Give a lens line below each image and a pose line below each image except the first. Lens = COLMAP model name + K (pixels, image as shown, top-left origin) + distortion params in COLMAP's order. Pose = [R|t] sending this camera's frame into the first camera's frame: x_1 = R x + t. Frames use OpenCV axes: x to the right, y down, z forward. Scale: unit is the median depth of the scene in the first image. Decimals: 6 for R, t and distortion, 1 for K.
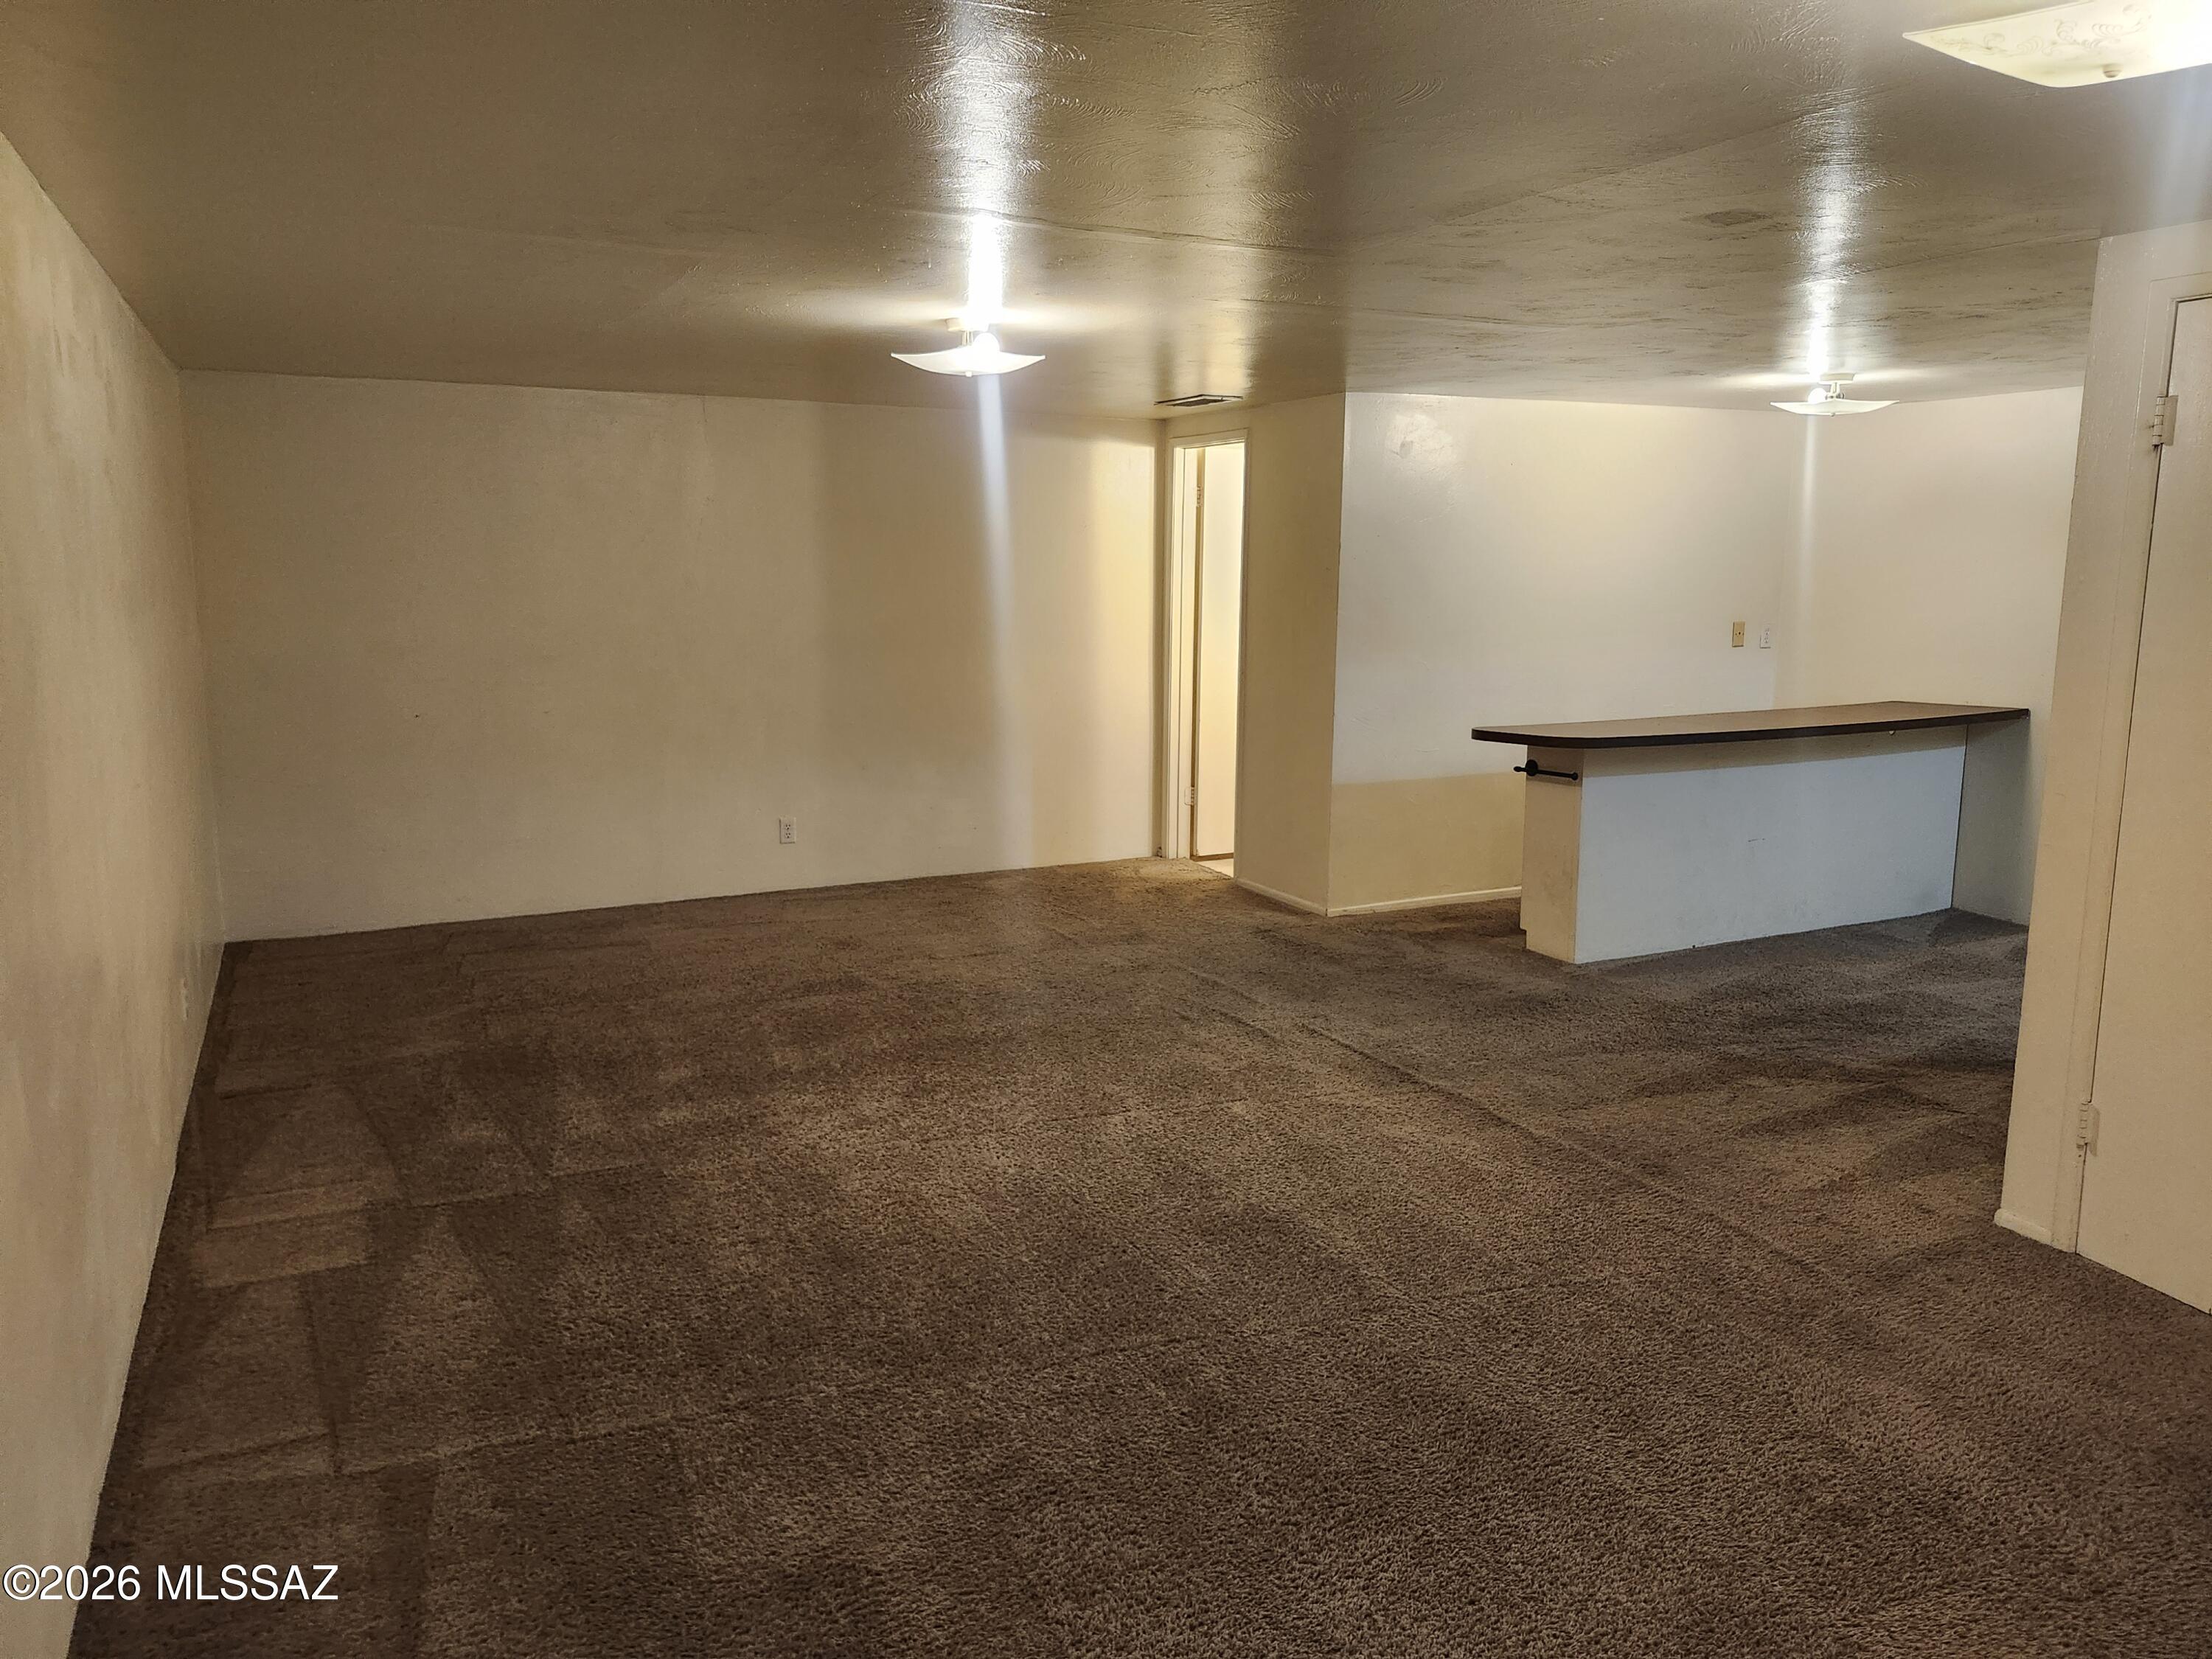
lens RADIAL K [[1454.7, 0, 1078.1], [0, 1454.7, 788.4], [0, 0, 1]] dist [0.139143, -0.190179]
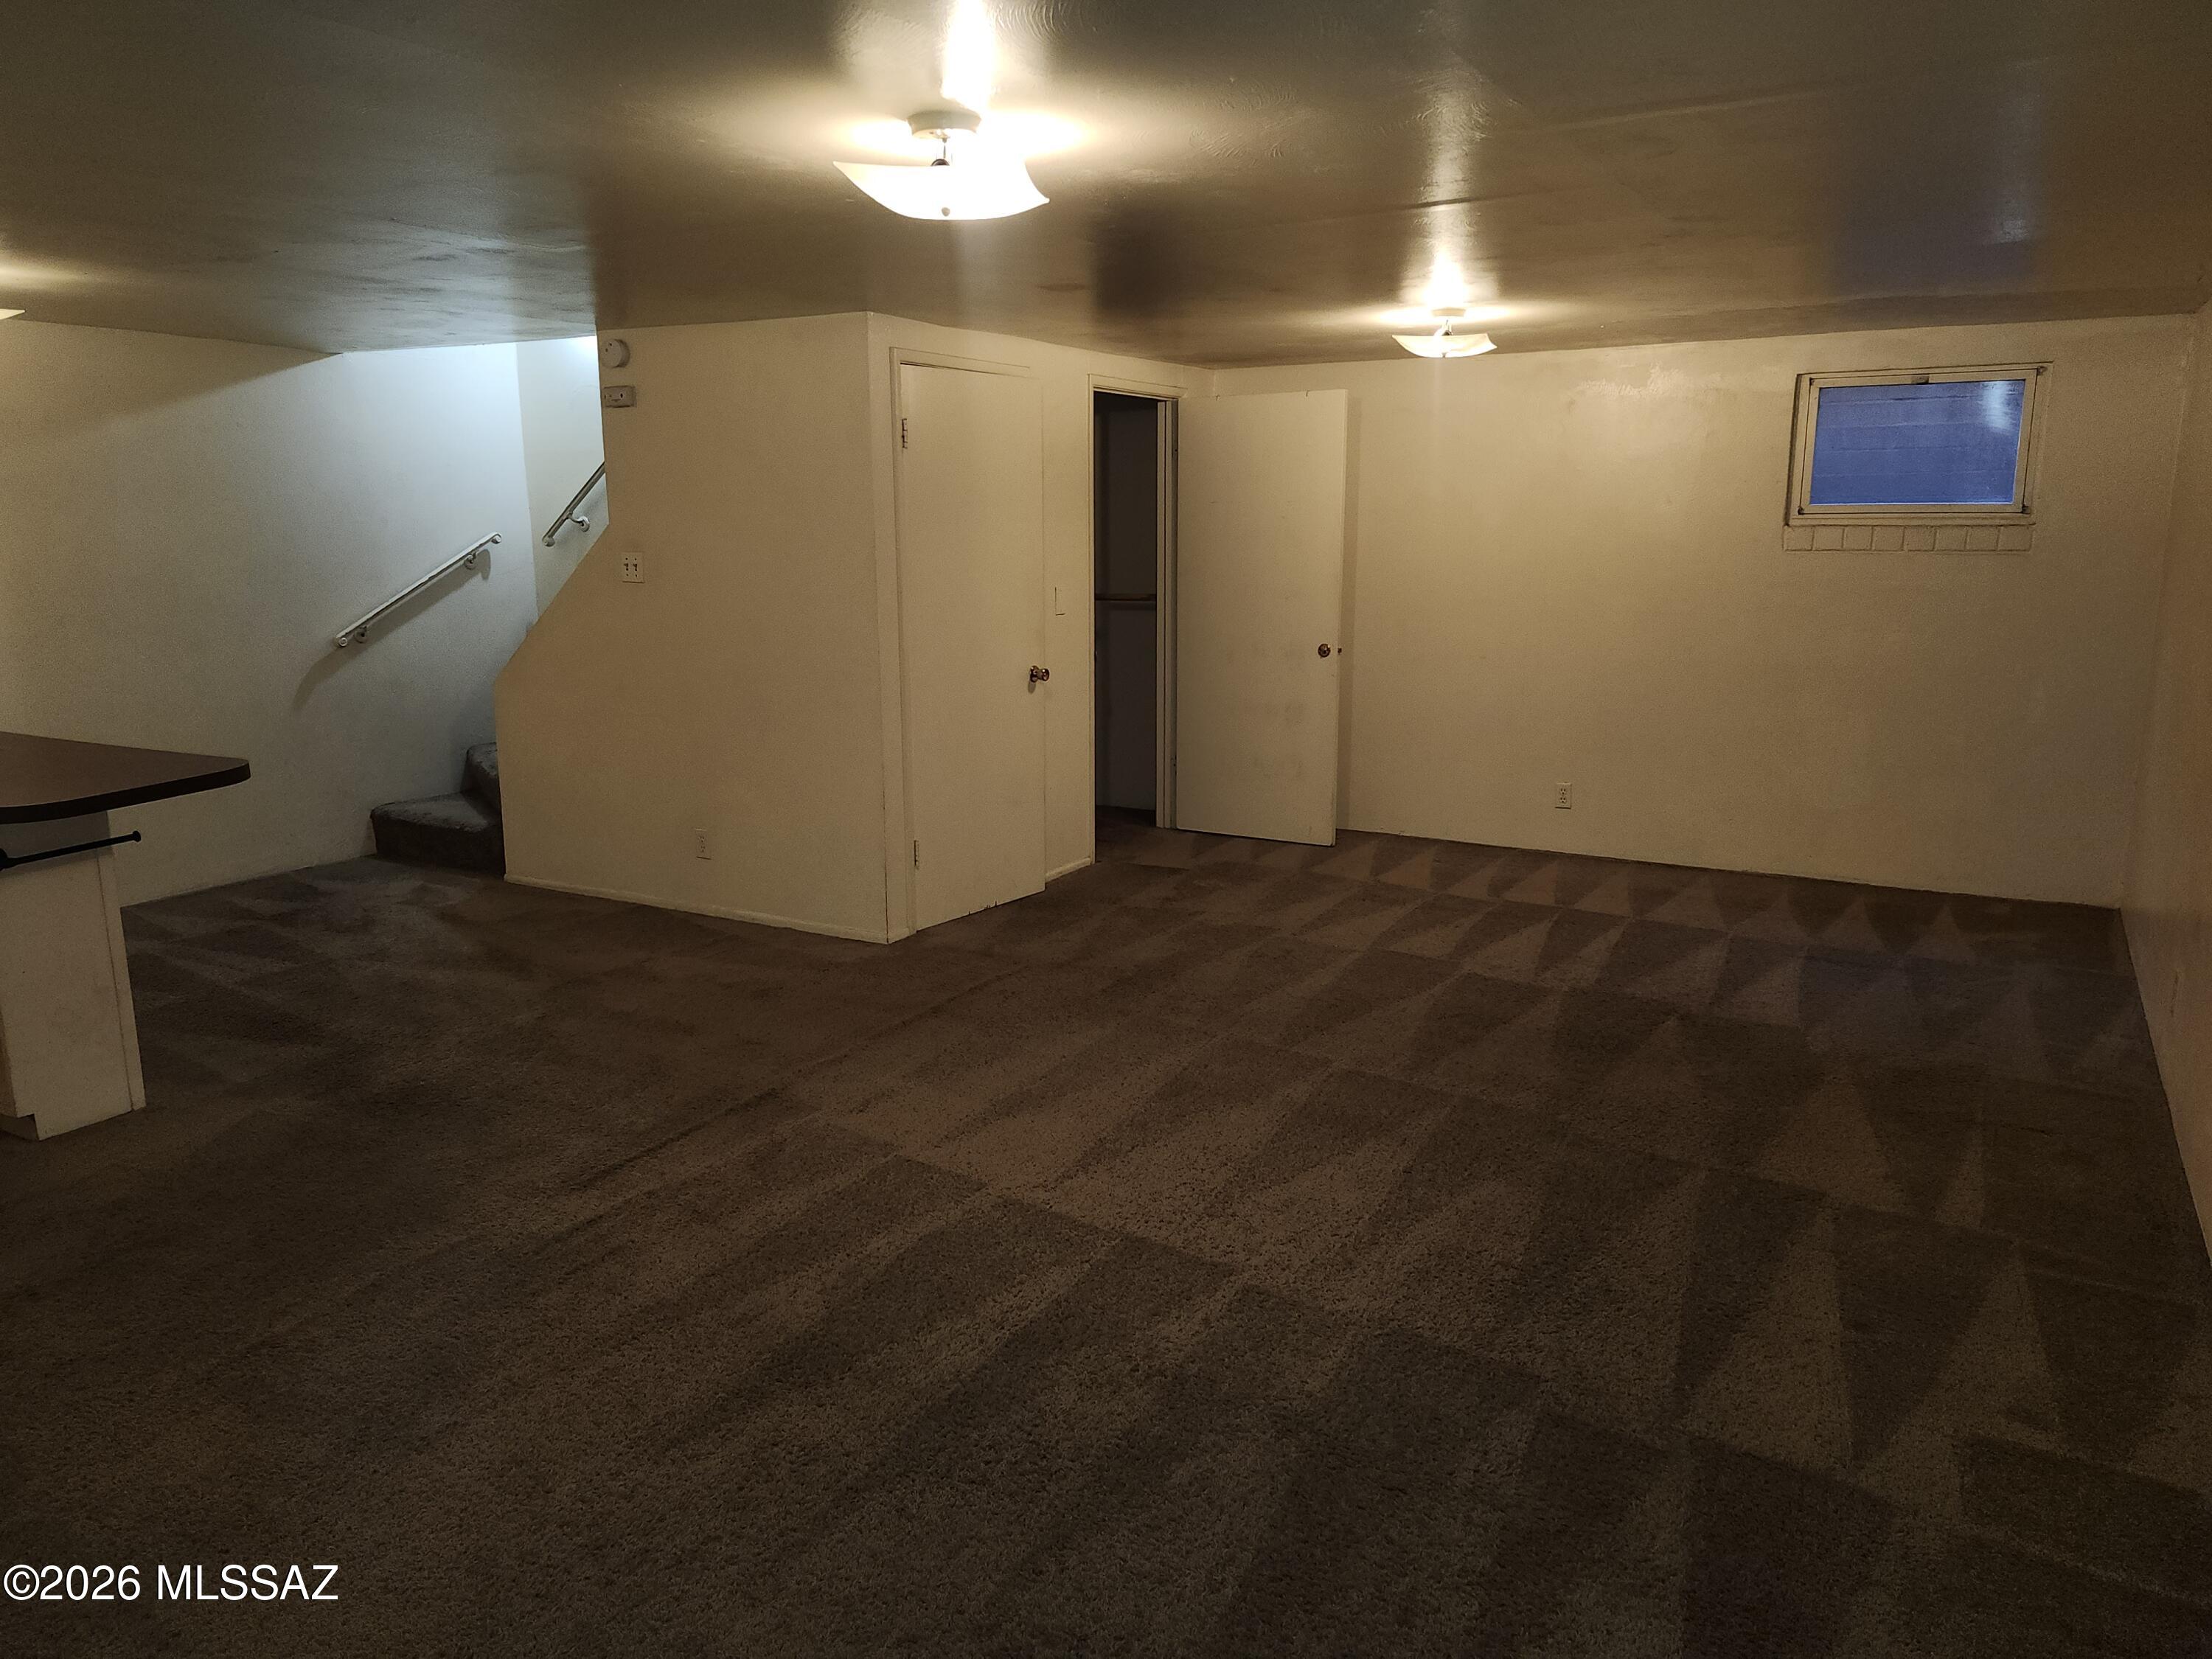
lens RADIAL K [[1530.1, 0, 1104.8], [0, 1530.1, 805.1], [0, 0, 1]] dist [0.113737, -0.150691]
pose [[-0.574607, -0.157691, 0.803095, -0.533082], [0.117929, 0.955070, 0.271909, -0.177297], [-0.809889, 0.250949, -0.530193, 1.060320]]
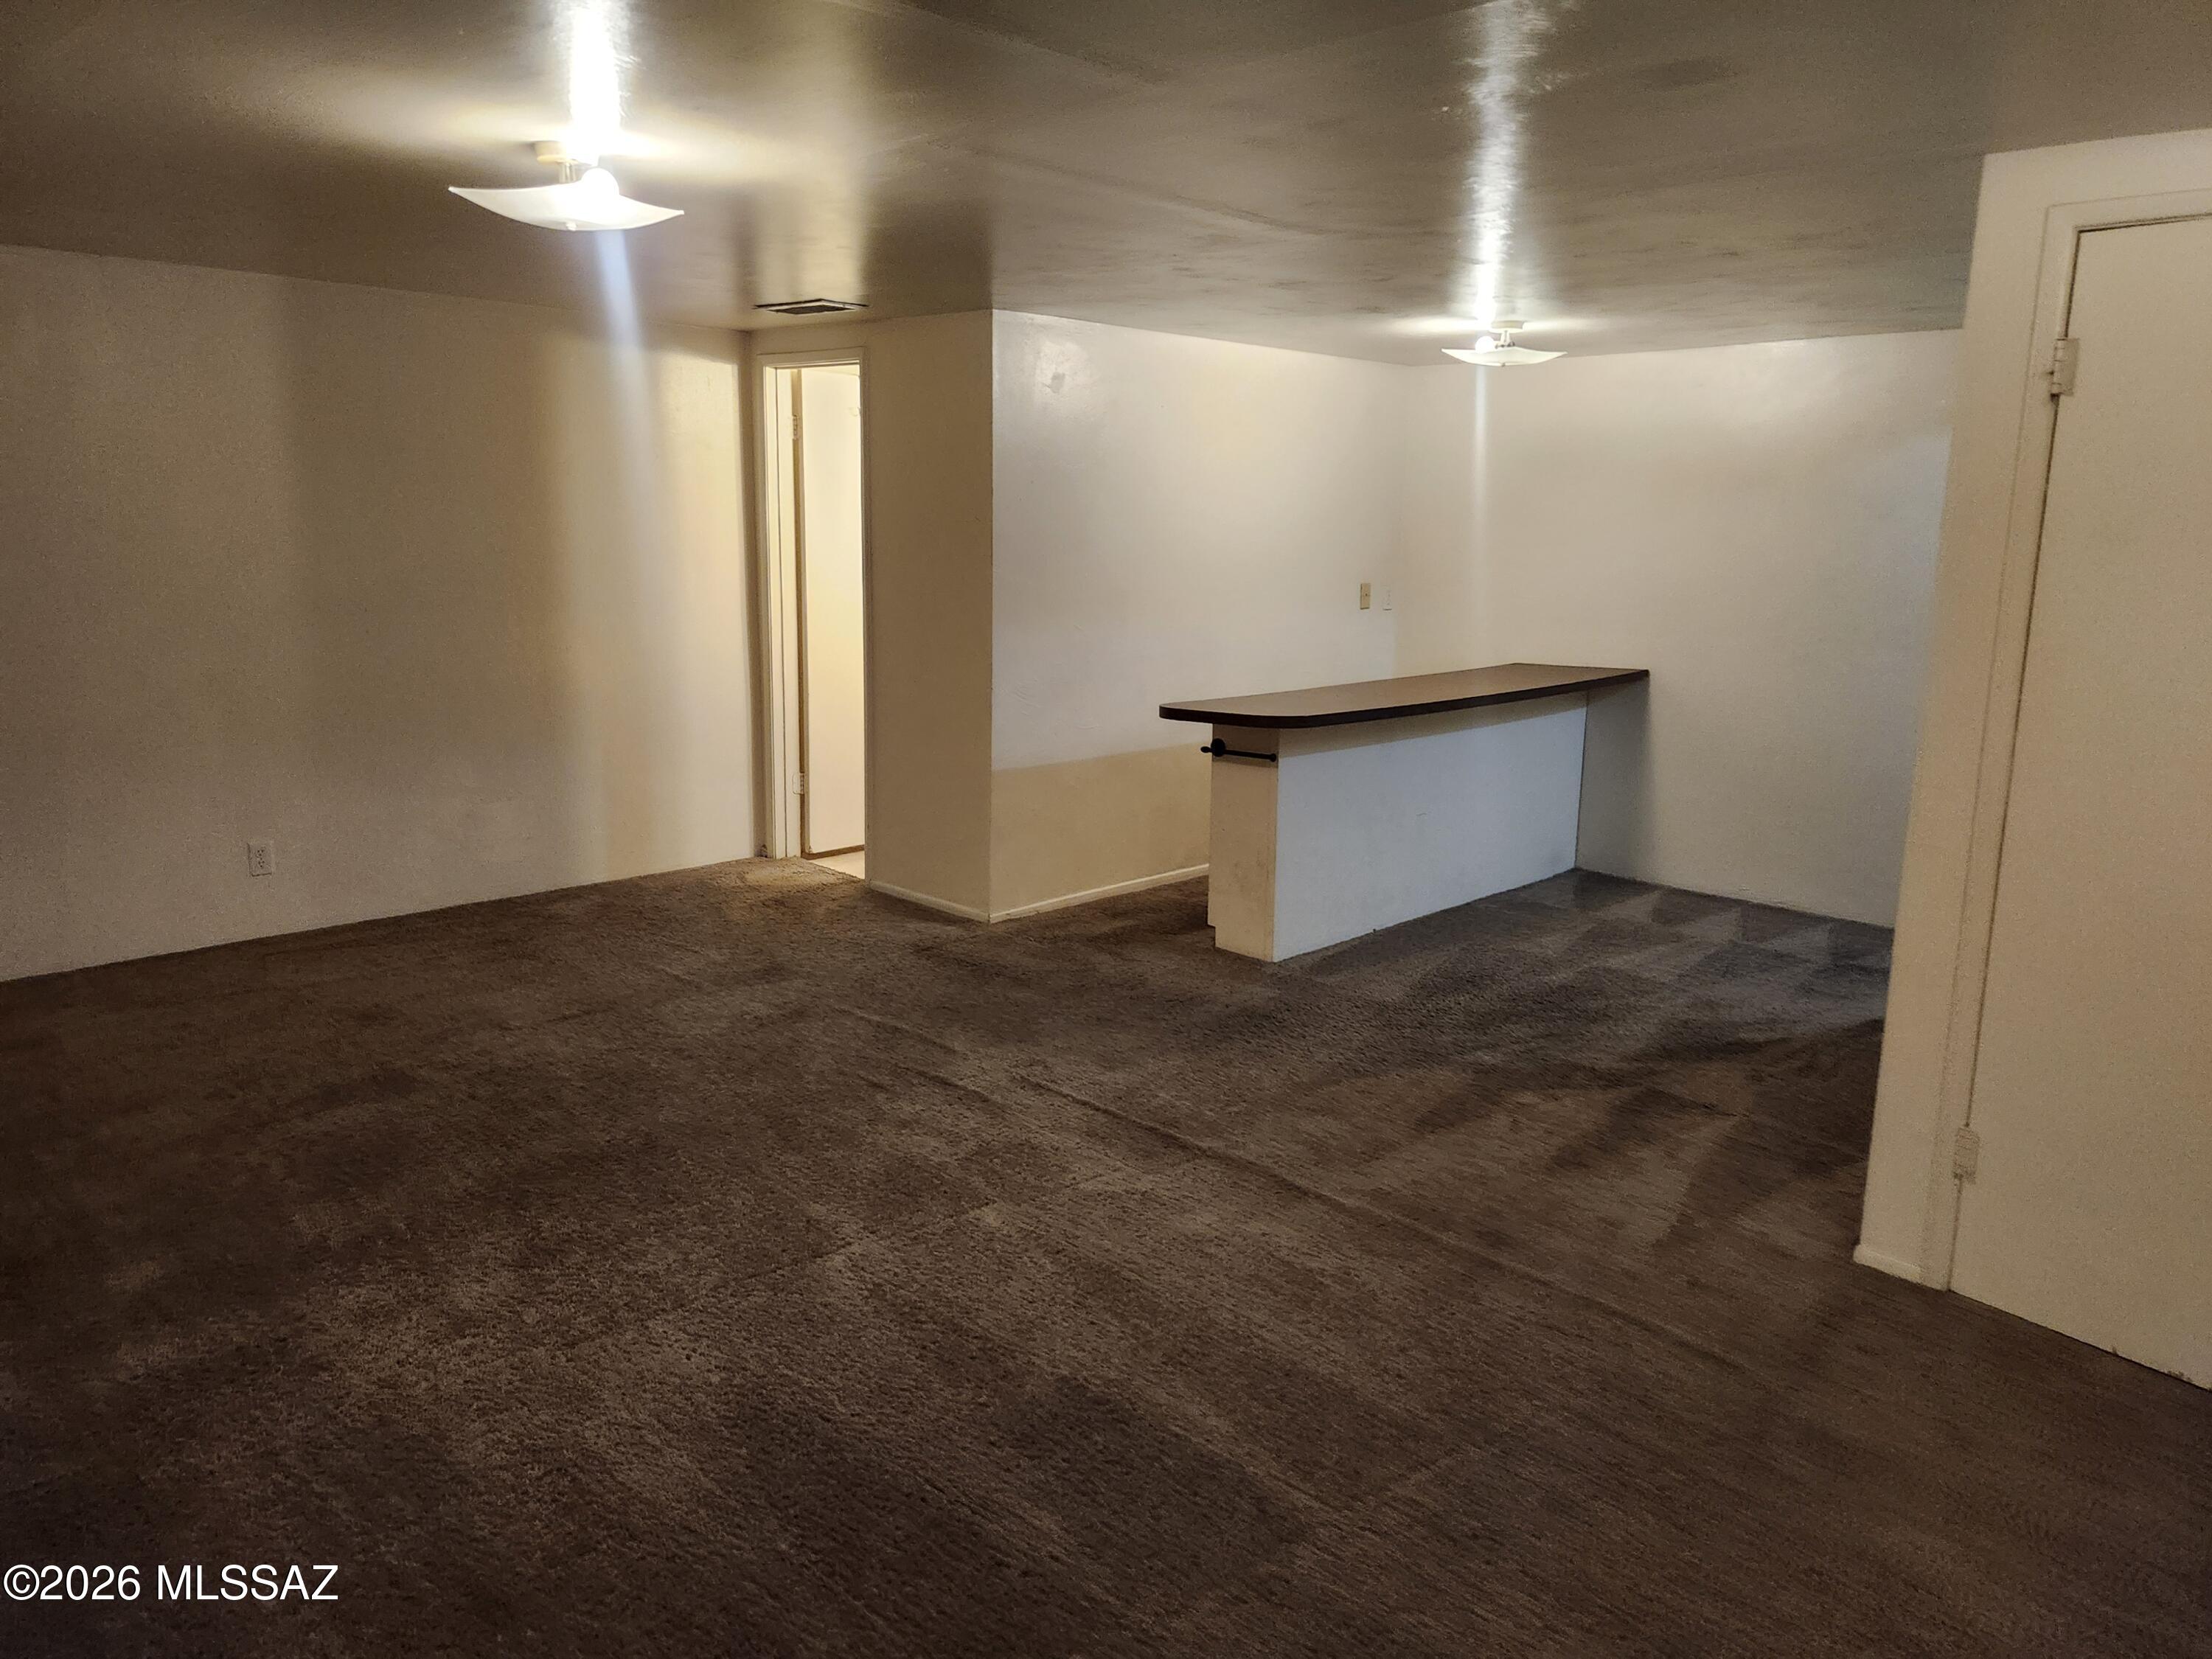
lens RADIAL K [[1454.7, 0, 1078.1], [0, 1454.7, 788.4], [0, 0, 1]] dist [0.139143, -0.190179]
pose [[0.942935, -0.045013, 0.329922, -0.075136], [0.033512, 0.998619, 0.040466, -0.031071], [-0.331287, -0.027101, 0.943141, 0.206488]]
